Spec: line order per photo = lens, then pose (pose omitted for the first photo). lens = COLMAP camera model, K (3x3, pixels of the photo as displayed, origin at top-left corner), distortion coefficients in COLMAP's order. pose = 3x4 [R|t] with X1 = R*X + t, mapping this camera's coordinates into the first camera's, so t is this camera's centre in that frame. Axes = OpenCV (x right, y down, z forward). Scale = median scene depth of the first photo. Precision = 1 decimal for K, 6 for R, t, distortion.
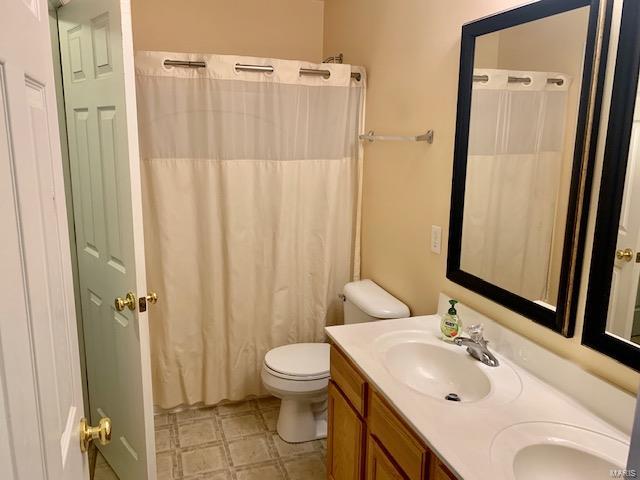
lens RADIAL K [[486.2, 0, 317.6], [0, 486.2, 235.9], [0, 0, 1]] dist [0.054375, -0.000973]
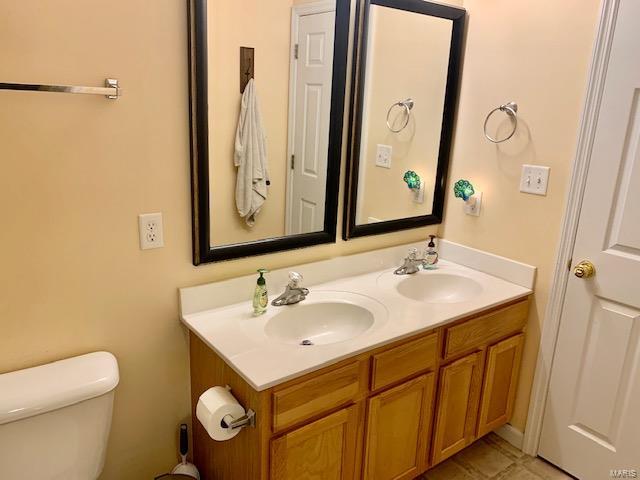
lens RADIAL K [[486.2, 0, 317.6], [0, 486.2, 235.9], [0, 0, 1]] dist [0.054375, -0.000973]
pose [[-0.306328, -0.292701, 0.905809, -0.720783], [0.136297, 0.928263, 0.346050, -0.294815], [-0.942118, 0.229464, -0.244459, 1.337875]]
